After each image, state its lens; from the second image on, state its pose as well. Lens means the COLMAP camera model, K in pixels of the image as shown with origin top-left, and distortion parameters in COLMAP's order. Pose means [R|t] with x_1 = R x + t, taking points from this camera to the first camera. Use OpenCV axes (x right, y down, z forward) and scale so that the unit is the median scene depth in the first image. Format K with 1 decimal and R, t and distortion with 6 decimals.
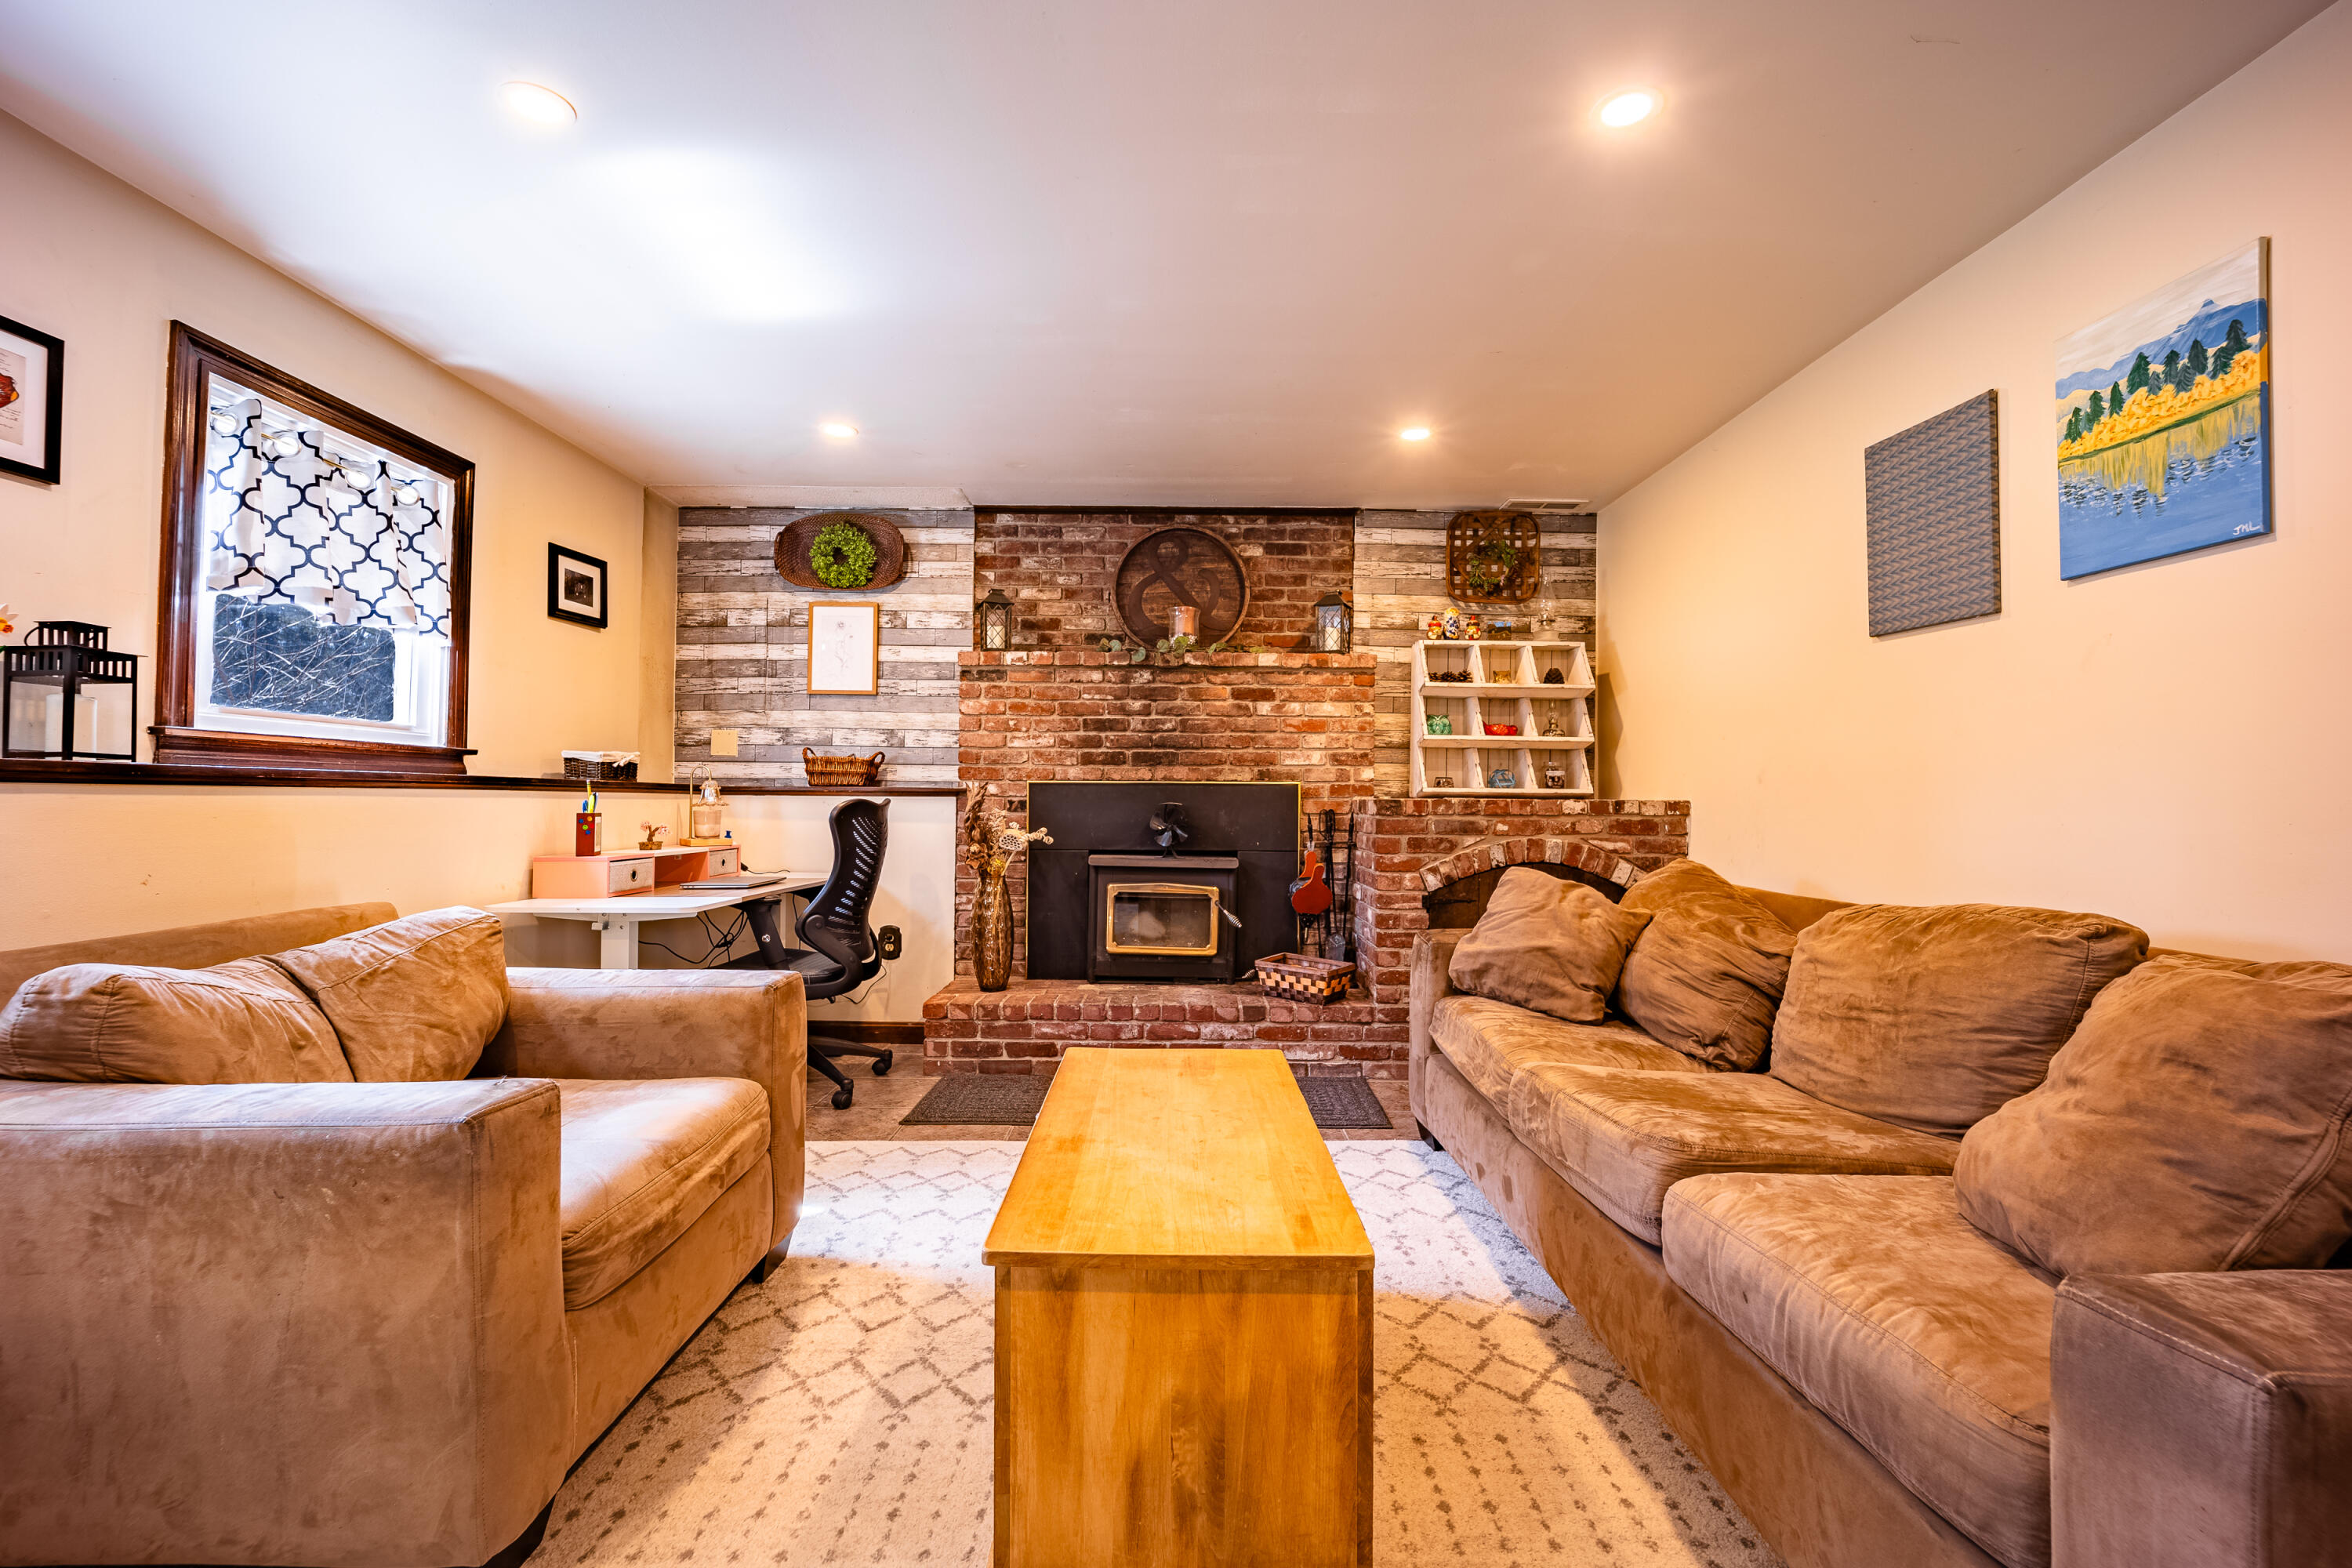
lens RADIAL K [[959.5, 0, 1176.0], [0, 959.5, 784.0], [0, 0, 1]] dist [-0.021633, -0.000337]
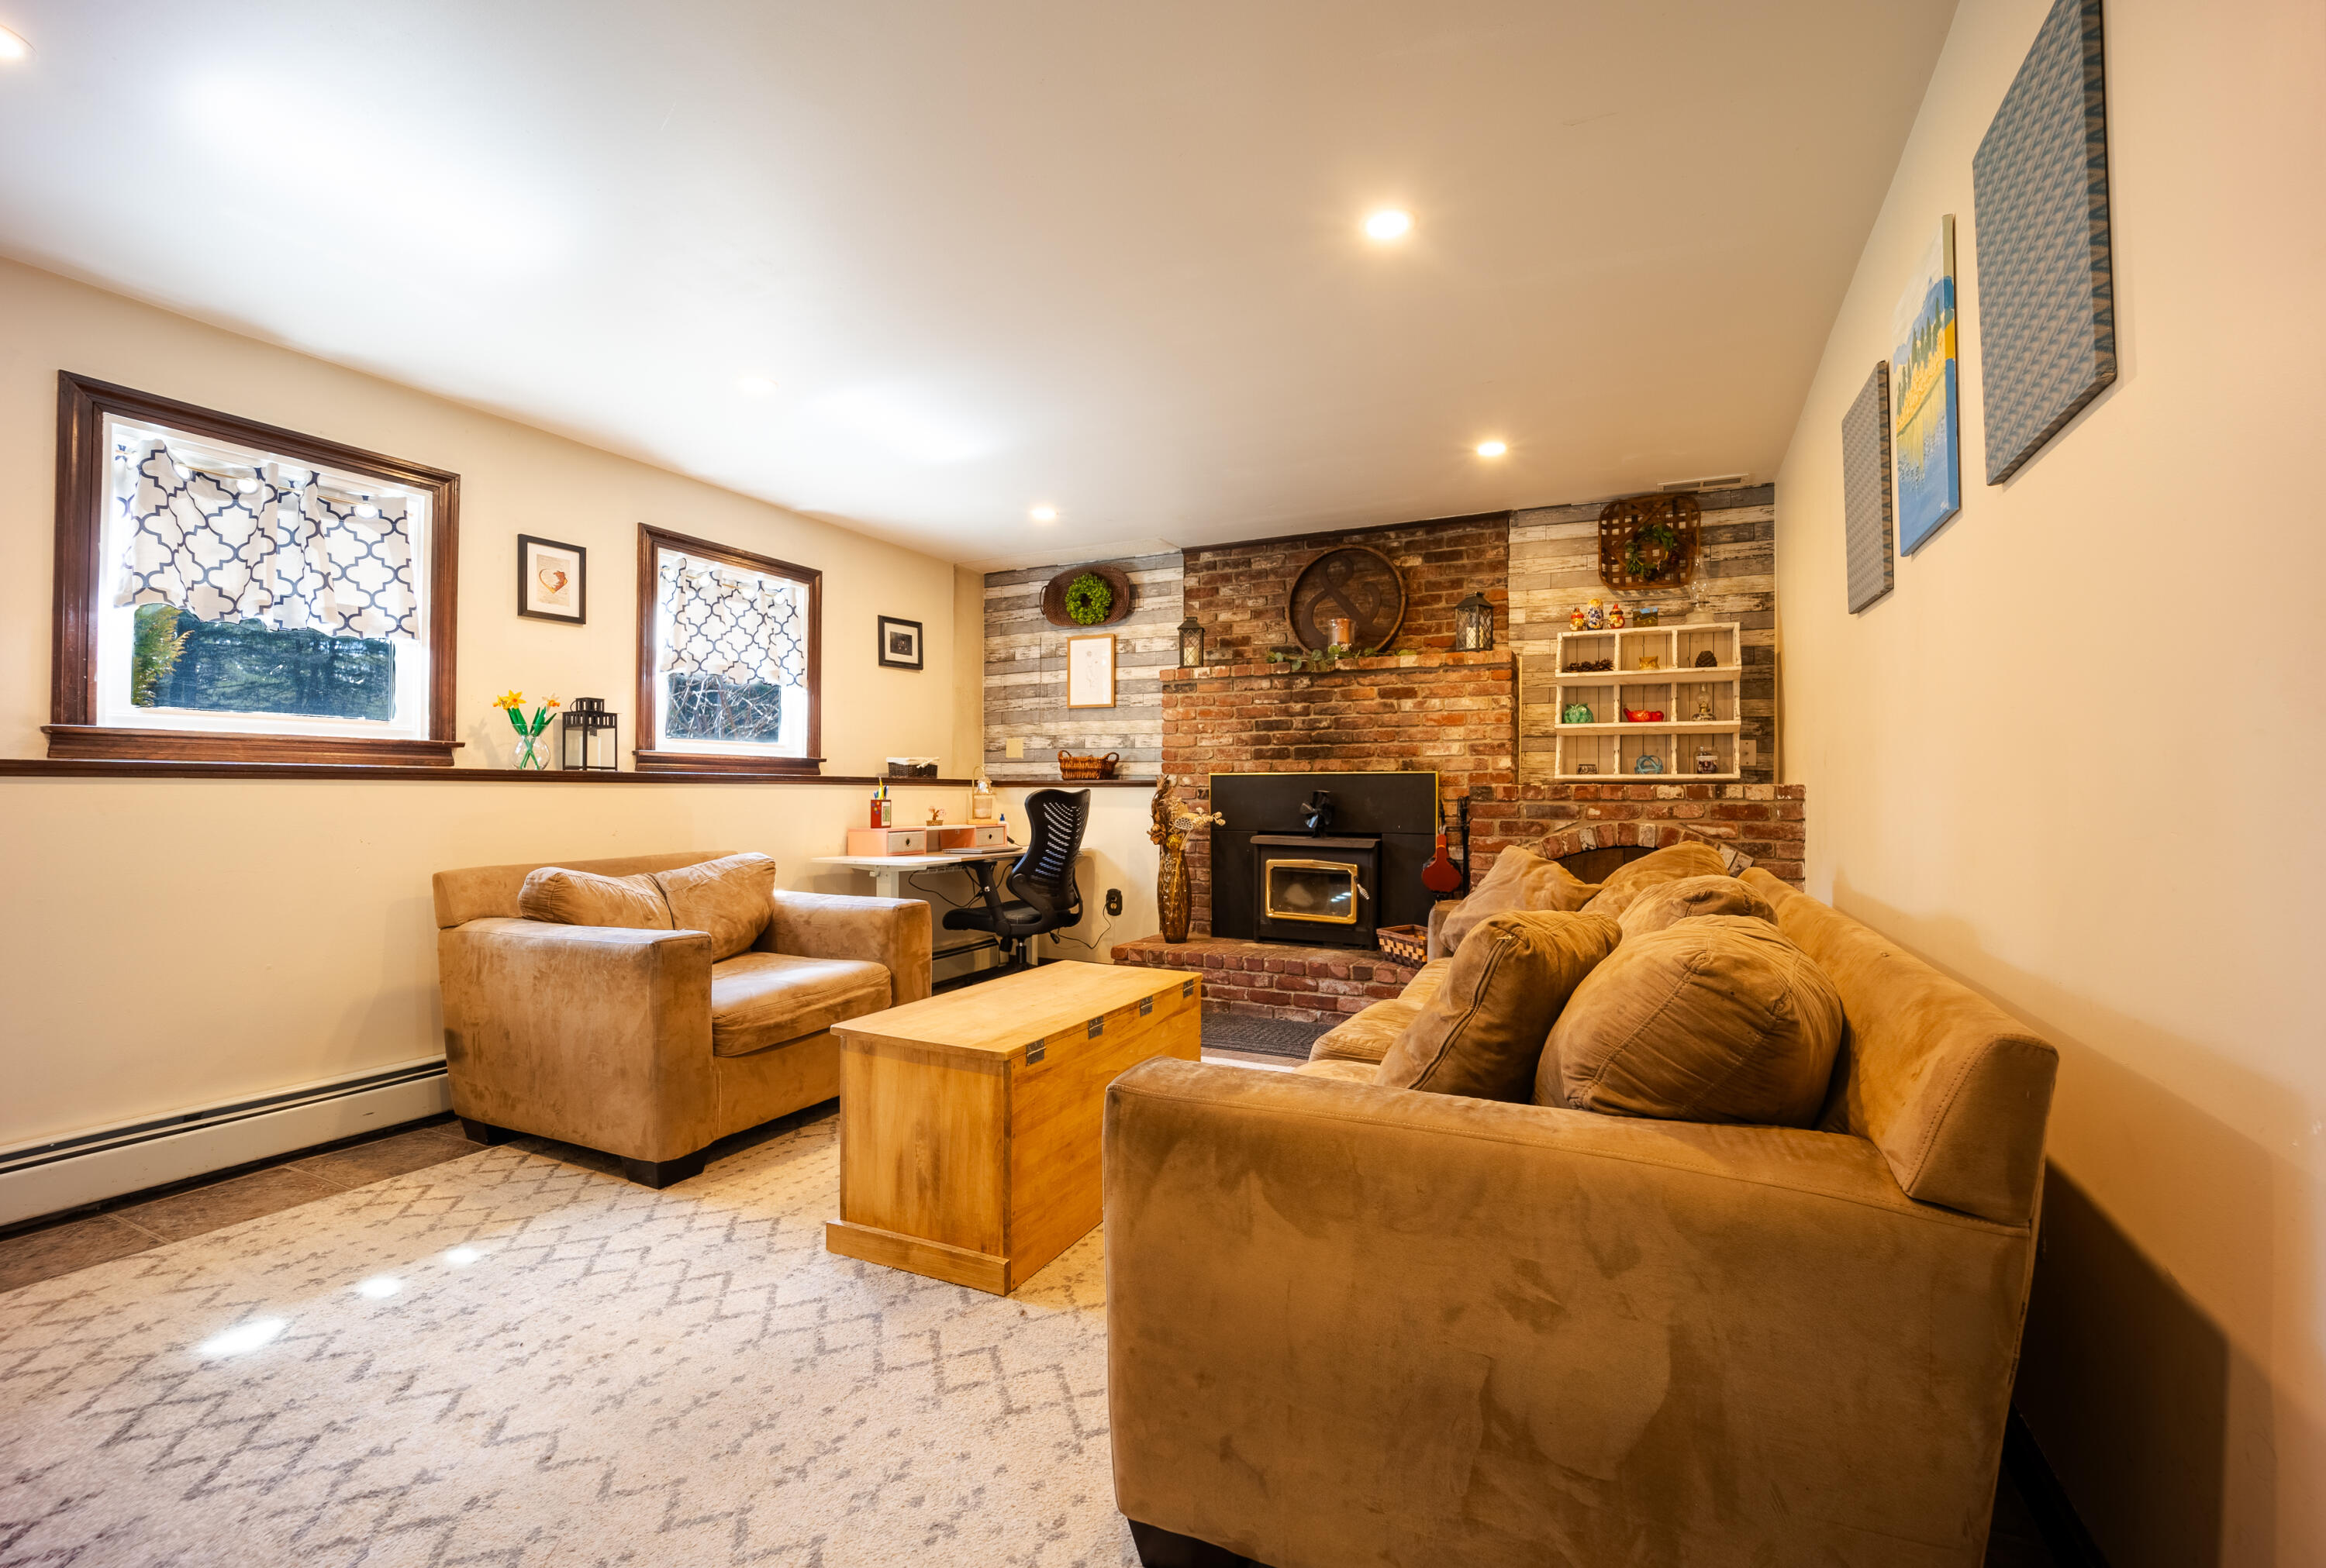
lens RADIAL K [[926.7, 0, 1163.0], [0, 926.7, 784.0], [0, 0, 1]] dist [-0.021126, -0.000002]
pose [[0.906278, -0.009646, -0.422572, 0.293123], [0.012972, 0.999903, 0.004995, 0.003278], [0.422483, -0.010008, 0.906316, -0.091381]]
